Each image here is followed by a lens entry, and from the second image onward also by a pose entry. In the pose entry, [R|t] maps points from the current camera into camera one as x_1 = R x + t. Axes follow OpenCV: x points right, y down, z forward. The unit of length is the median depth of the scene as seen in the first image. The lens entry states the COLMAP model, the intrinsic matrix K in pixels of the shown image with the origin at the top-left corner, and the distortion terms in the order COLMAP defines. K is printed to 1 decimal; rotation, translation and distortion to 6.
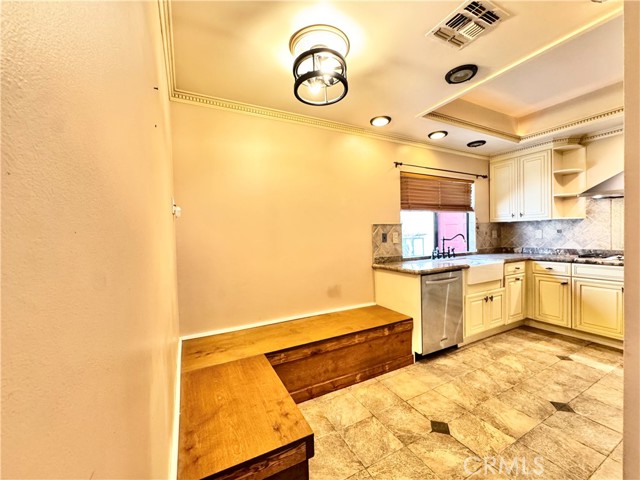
lens RADIAL K [[257.2, 0, 319.3], [0, 257.2, 240.1], [0, 0, 1]] dist [-0.001261, -0.000242]
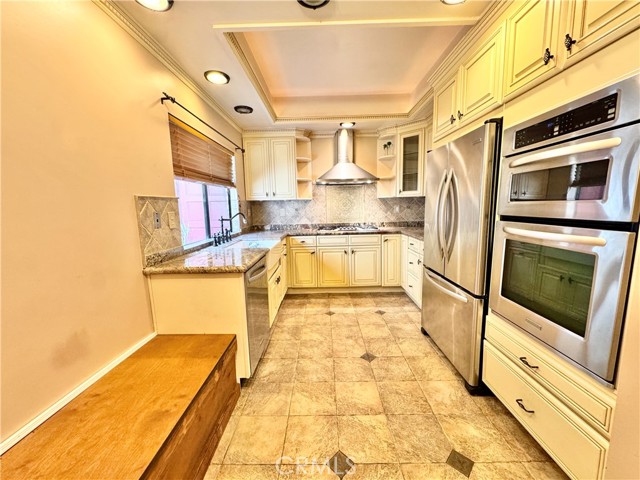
lens RADIAL K [[257.2, 0, 318.5], [0, 257.2, 240.8], [0, 0, 1]] dist [-0.001261, -0.000242]
pose [[0.470609, -0.104222, 0.876165, -0.095781], [0.031002, 0.994339, 0.101627, -0.011041], [-0.881797, -0.020664, 0.471176, 0.400591]]
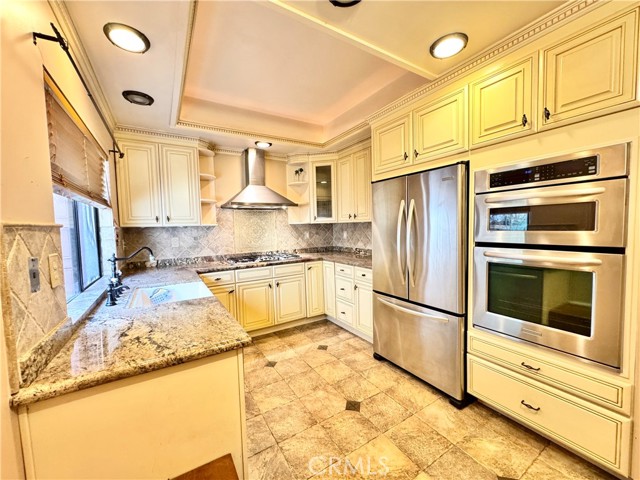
lens RADIAL K [[257.2, 0, 318.8], [0, 257.2, 240.5], [0, 0, 1]] dist [-0.001261, -0.000242]
pose [[-0.074906, -0.027616, 0.996808, -0.042753], [0.051401, 0.998181, 0.031516, -0.039160], [-0.995865, 0.053598, -0.073350, 0.725605]]
